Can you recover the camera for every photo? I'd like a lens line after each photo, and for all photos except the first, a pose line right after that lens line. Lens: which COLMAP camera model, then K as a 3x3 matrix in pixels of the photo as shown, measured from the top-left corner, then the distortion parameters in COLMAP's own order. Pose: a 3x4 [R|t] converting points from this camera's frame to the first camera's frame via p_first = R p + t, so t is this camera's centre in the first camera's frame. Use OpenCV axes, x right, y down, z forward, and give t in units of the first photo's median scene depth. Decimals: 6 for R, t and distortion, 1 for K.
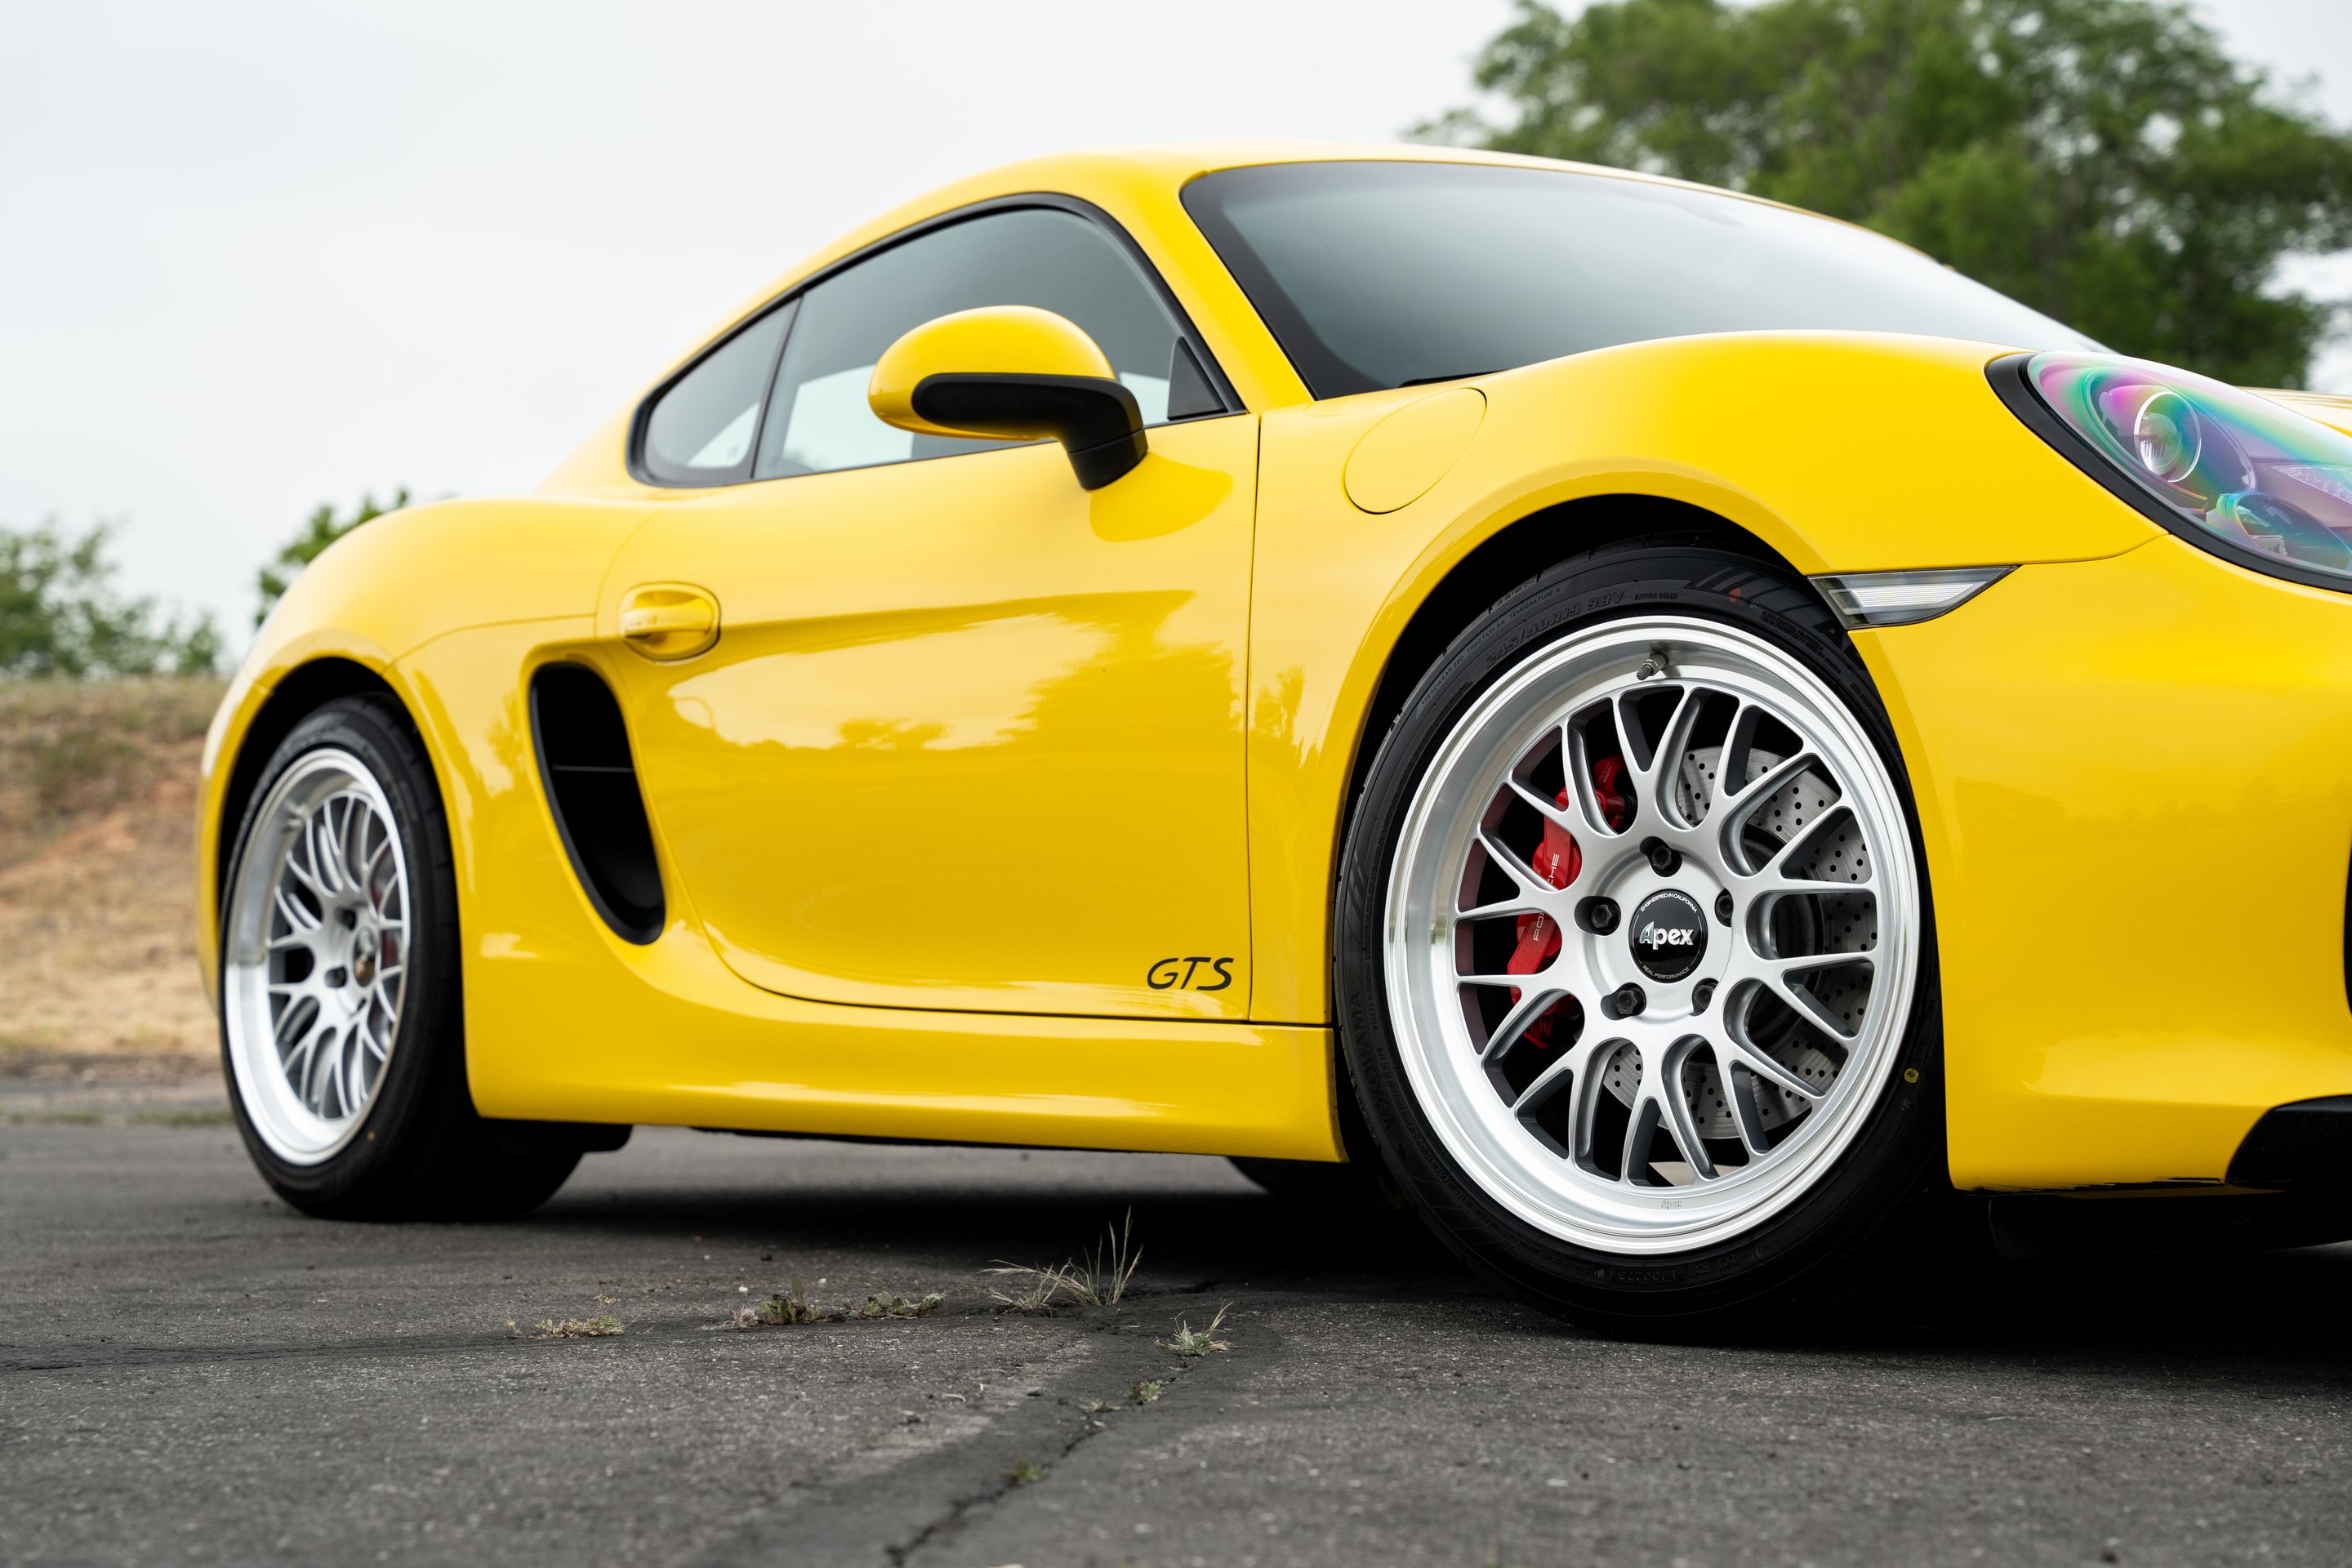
lens RADIAL K [[4552.1, 0, 1164.2], [0, 4552.1, 778.7], [0, 0, 1]] dist [0.285020, 0.289150]
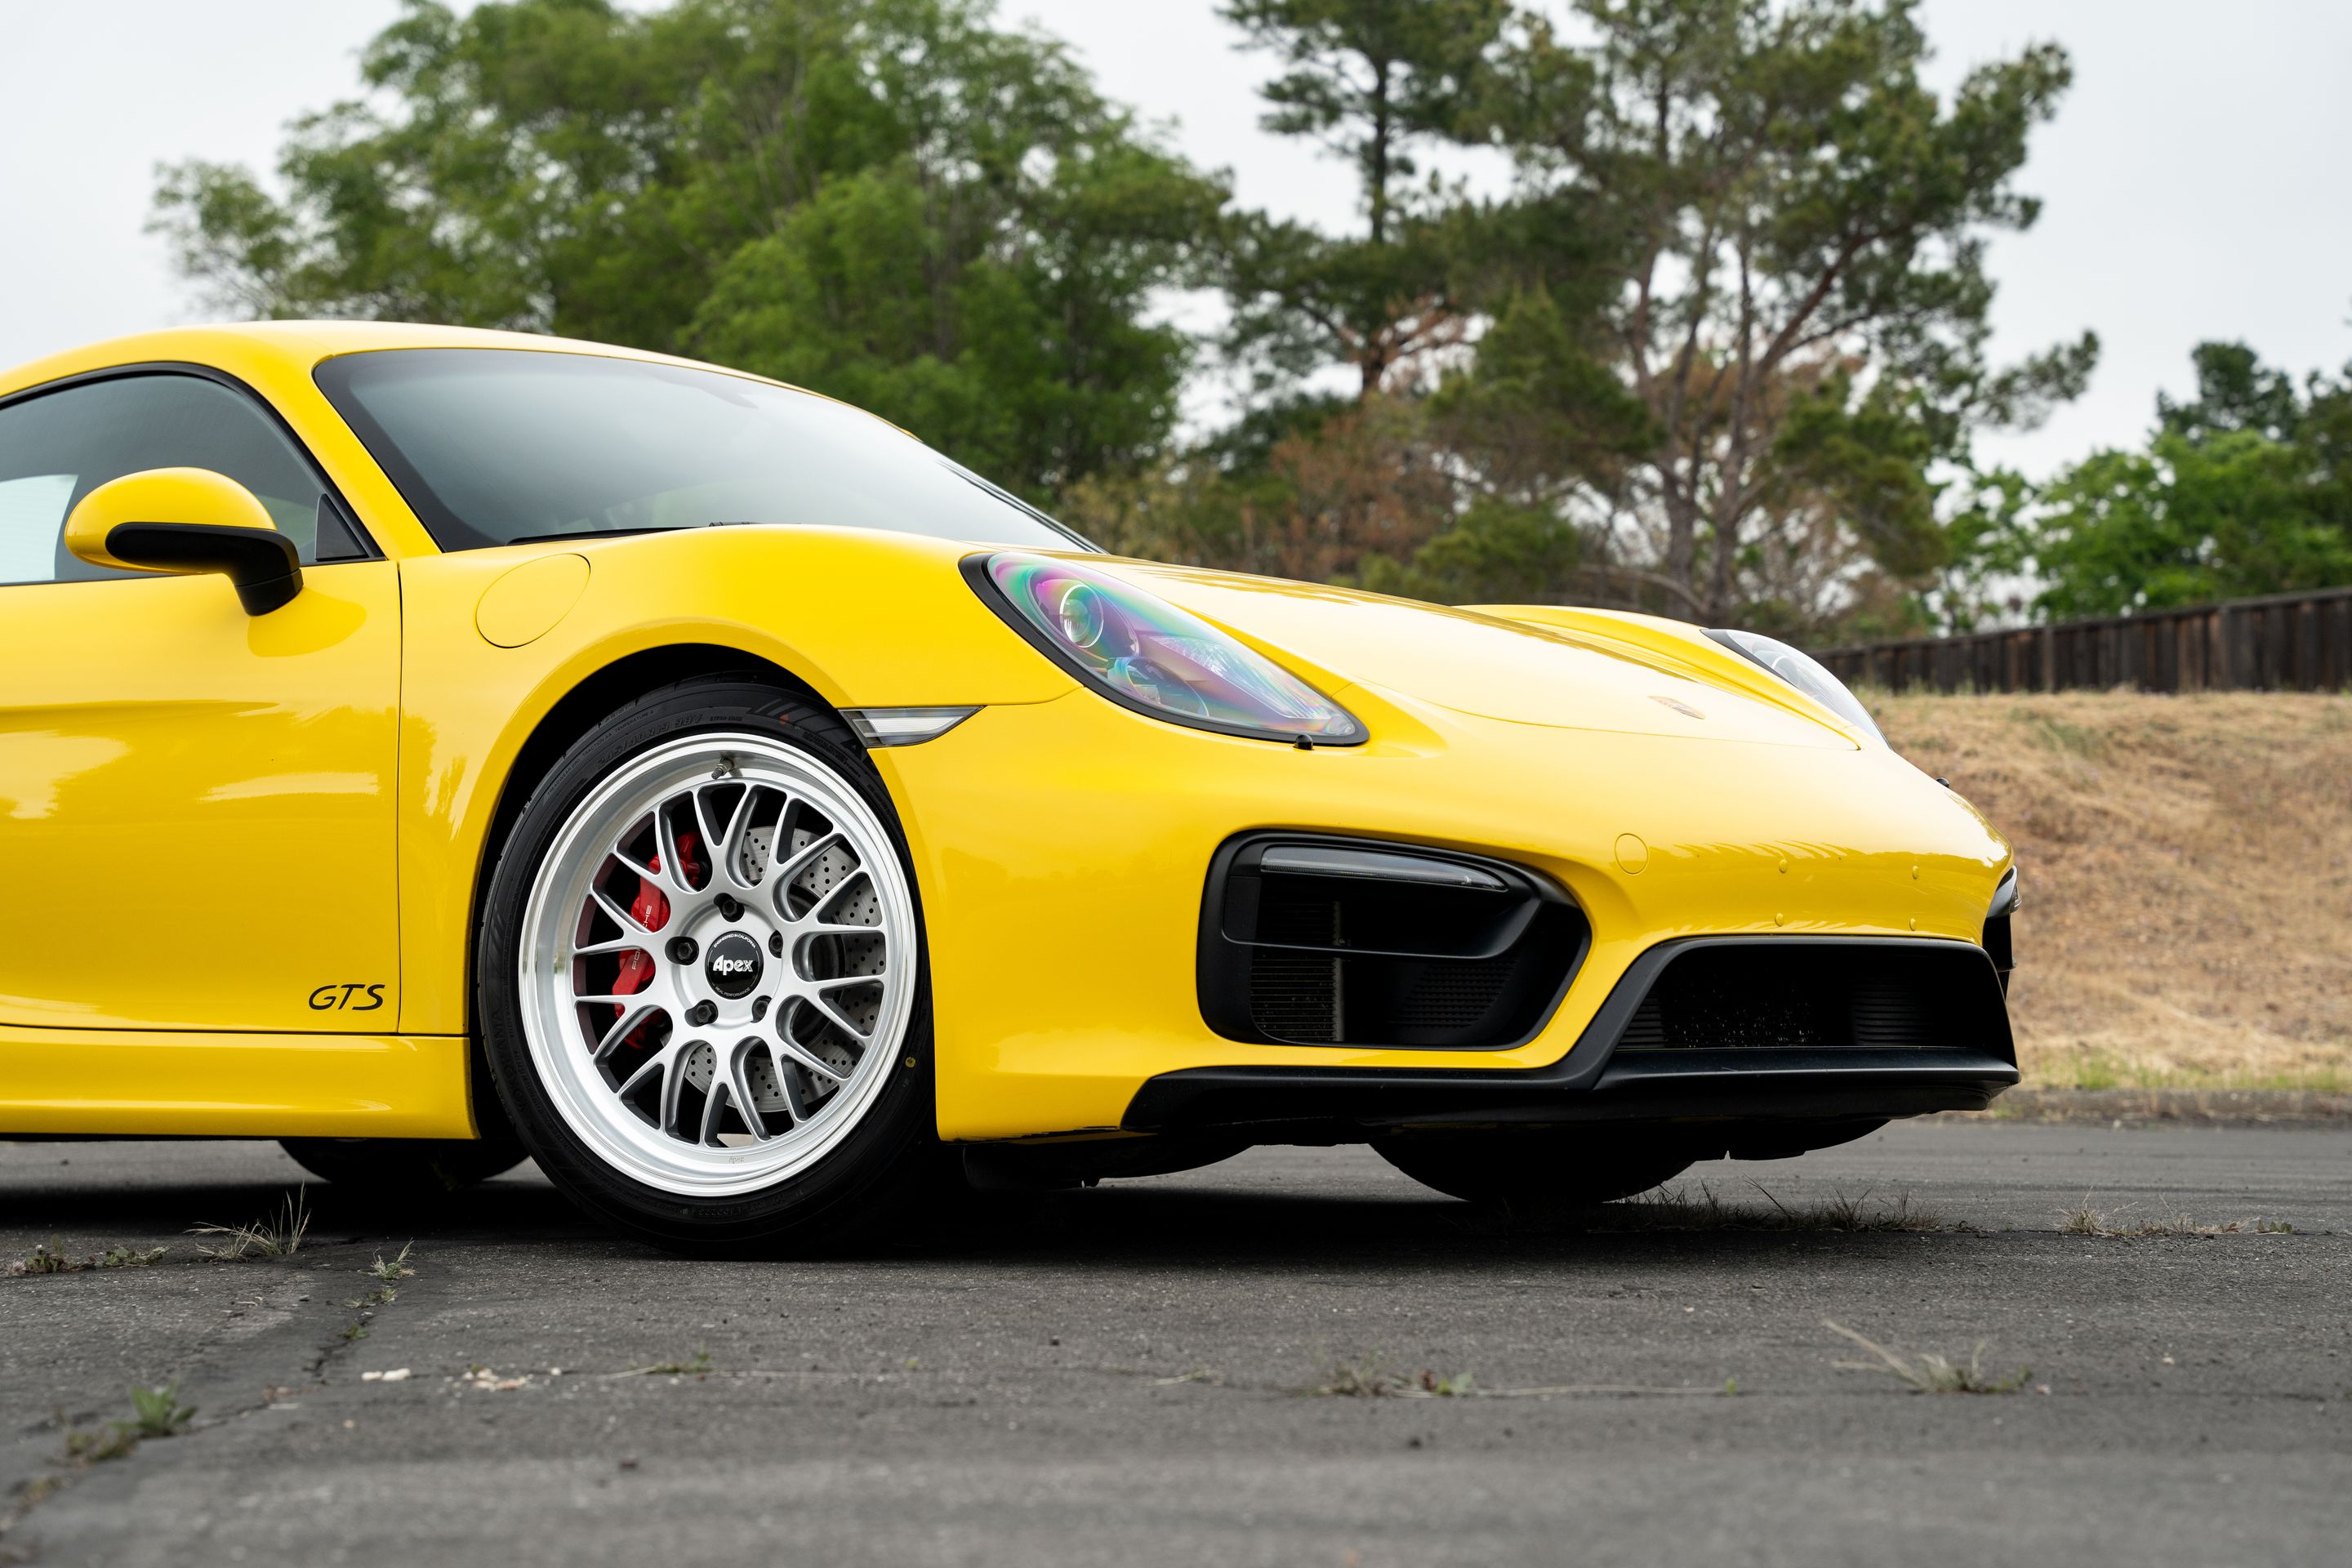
lens RADIAL K [[4723.4, 0, 1177.1], [0, 4723.4, 790.5], [0, 0, 1]] dist [0.307761, 0.477027]
pose [[0.970329, -0.000649, 0.241787, -0.105035], [0.000011, 0.999997, 0.002643, -0.021893], [-0.241788, -0.002562, 0.970326, -0.416232]]
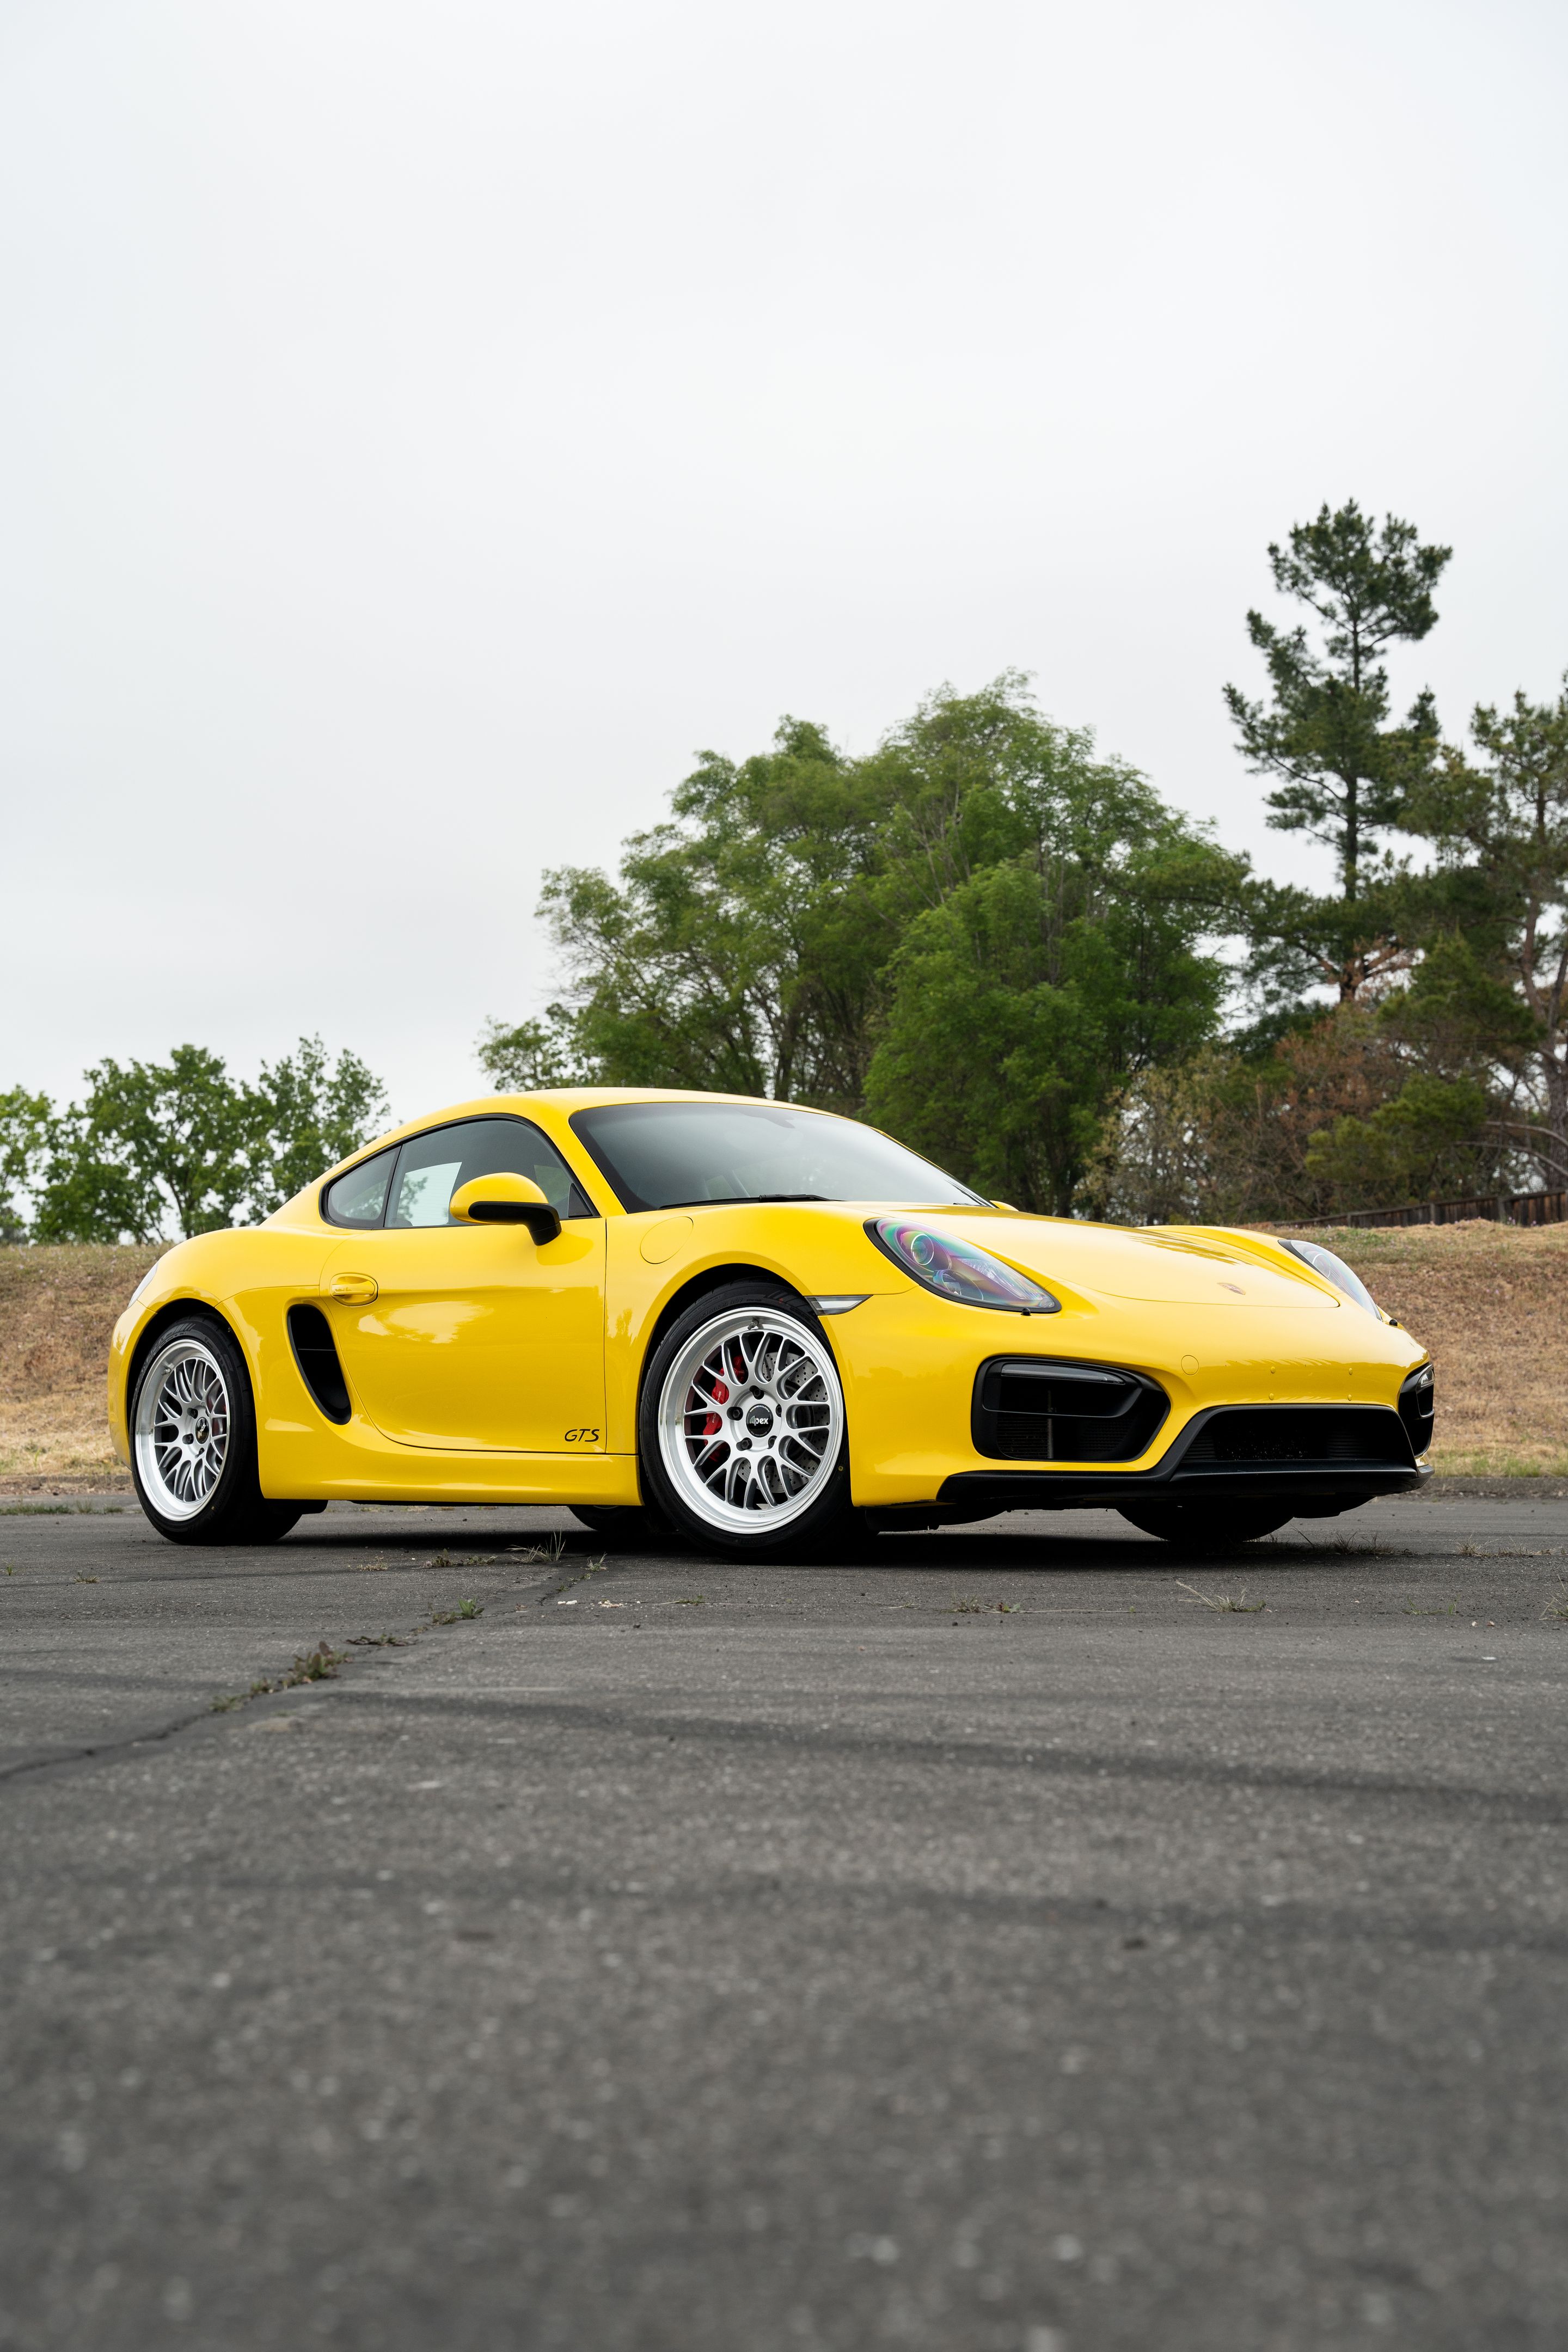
lens RADIAL K [[3470.4, 0, 789.4], [0, 3470.4, 1170.3], [0, 0, 1]] dist [0.107999, 0.081557]
pose [[0.994880, -0.008192, 0.100733, -0.085486], [0.010689, 0.999648, -0.024272, -0.067486], [-0.100498, 0.025225, 0.994617, -1.130635]]
